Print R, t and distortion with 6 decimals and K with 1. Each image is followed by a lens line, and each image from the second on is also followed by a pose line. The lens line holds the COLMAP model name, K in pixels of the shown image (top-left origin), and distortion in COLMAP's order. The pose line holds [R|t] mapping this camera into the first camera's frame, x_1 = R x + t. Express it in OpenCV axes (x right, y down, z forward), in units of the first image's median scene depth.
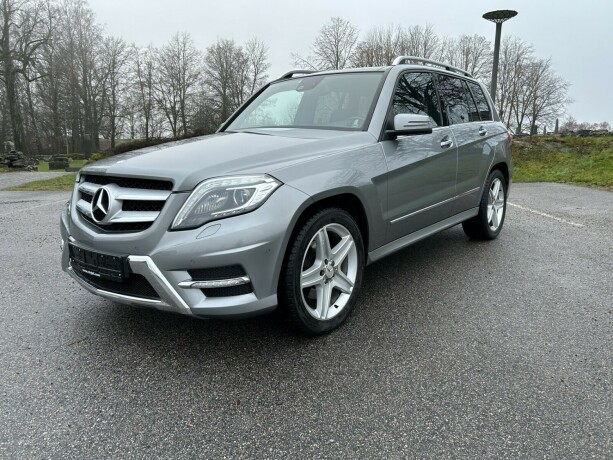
lens RADIAL K [[466.6, 0, 306.8], [0, 466.6, 228.5], [0, 0, 1]] dist [0.044443, -0.033681]
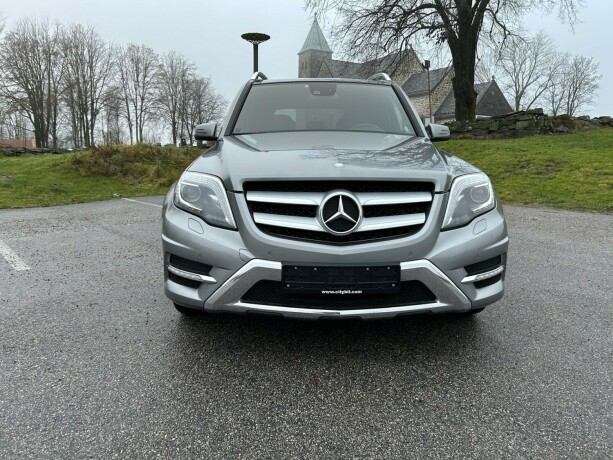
lens RADIAL K [[466.6, 0, 307.8], [0, 466.6, 229.8], [0, 0, 1]] dist [0.044443, -0.033681]
pose [[0.767213, -0.097774, 0.633896, -1.135560], [0.108085, 0.993887, 0.022483, -0.051004], [-0.632220, 0.051265, 0.773091, 0.403123]]
